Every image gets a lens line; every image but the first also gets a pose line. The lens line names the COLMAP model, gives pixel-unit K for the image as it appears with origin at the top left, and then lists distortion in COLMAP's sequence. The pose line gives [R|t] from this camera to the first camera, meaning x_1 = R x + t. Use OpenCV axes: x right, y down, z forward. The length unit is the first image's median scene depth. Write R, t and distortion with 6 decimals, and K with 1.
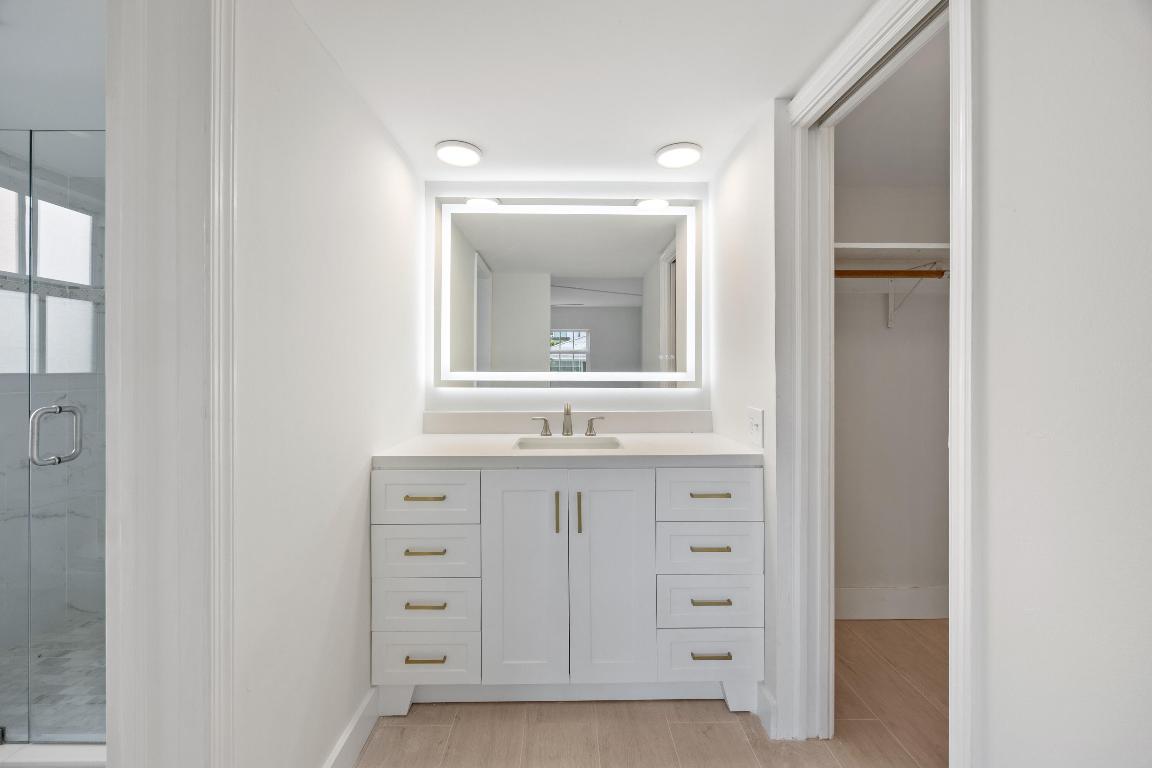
lens RADIAL K [[449.6, 0, 565.8], [0, 449.6, 367.4], [0, 0, 1]] dist [0.000020, -0.000108]
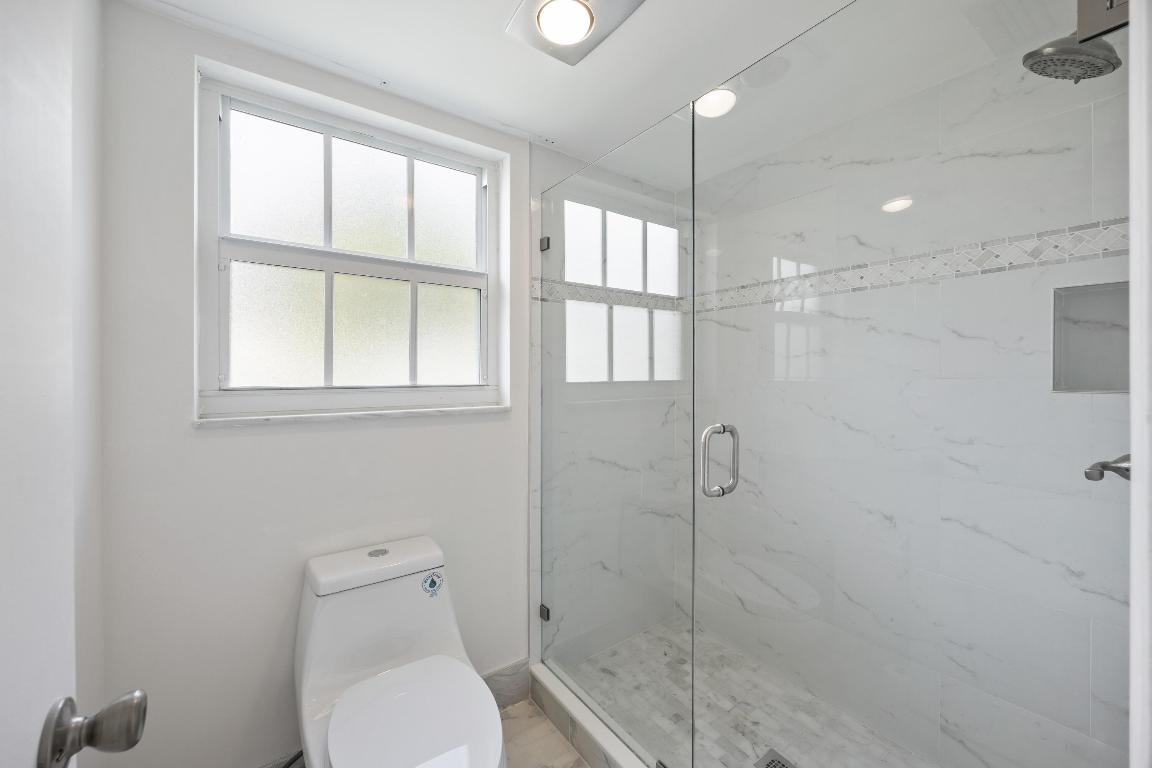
lens RADIAL K [[450.8, 0, 561.2], [0, 450.8, 371.3], [0, 0, 1]] dist [-0.000345, 0.000021]
pose [[0.565261, -0.001689, -0.824911, -0.458778], [-0.000489, 0.999997, -0.002383, -0.007234], [0.824912, 0.001751, 0.565258, 0.218534]]
